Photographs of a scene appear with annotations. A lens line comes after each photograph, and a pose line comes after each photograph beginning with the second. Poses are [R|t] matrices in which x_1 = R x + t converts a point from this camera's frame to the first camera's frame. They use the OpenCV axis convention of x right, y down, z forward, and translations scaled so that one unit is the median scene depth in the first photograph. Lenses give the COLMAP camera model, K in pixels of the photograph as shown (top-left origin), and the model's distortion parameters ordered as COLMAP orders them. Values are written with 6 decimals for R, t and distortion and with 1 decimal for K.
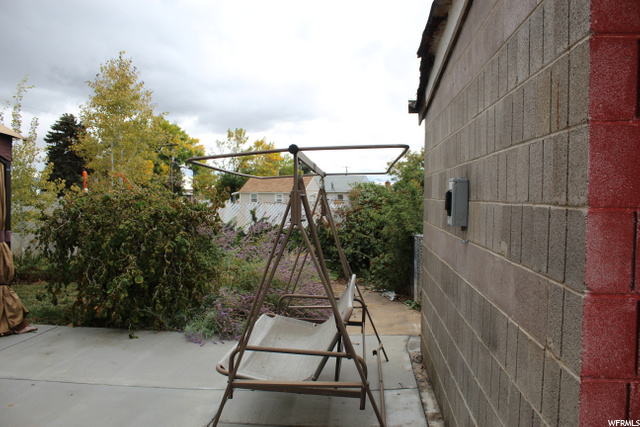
lens RADIAL K [[543.8, 0, 345.1], [0, 543.8, 216.7], [0, 0, 1]] dist [-0.113545, 0.101579]
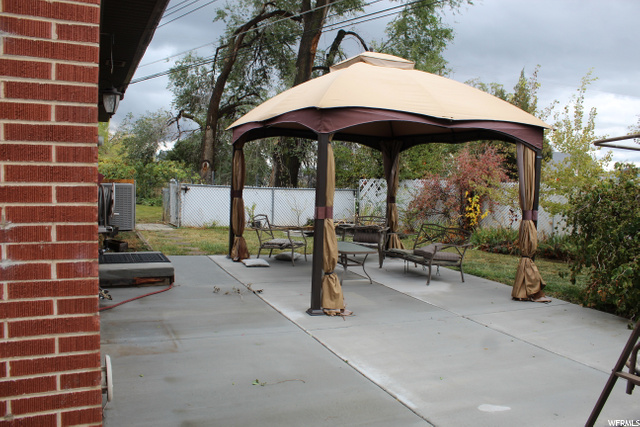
lens RADIAL K [[543.8, 0, 317.7], [0, 543.8, 214.2], [0, 0, 1]] dist [-0.113545, 0.101579]
pose [[0.488608, 0.069660, -0.869718, 0.136891], [-0.055352, 0.997275, 0.048780, 0.003452], [0.870746, 0.024307, 0.491133, 0.024252]]
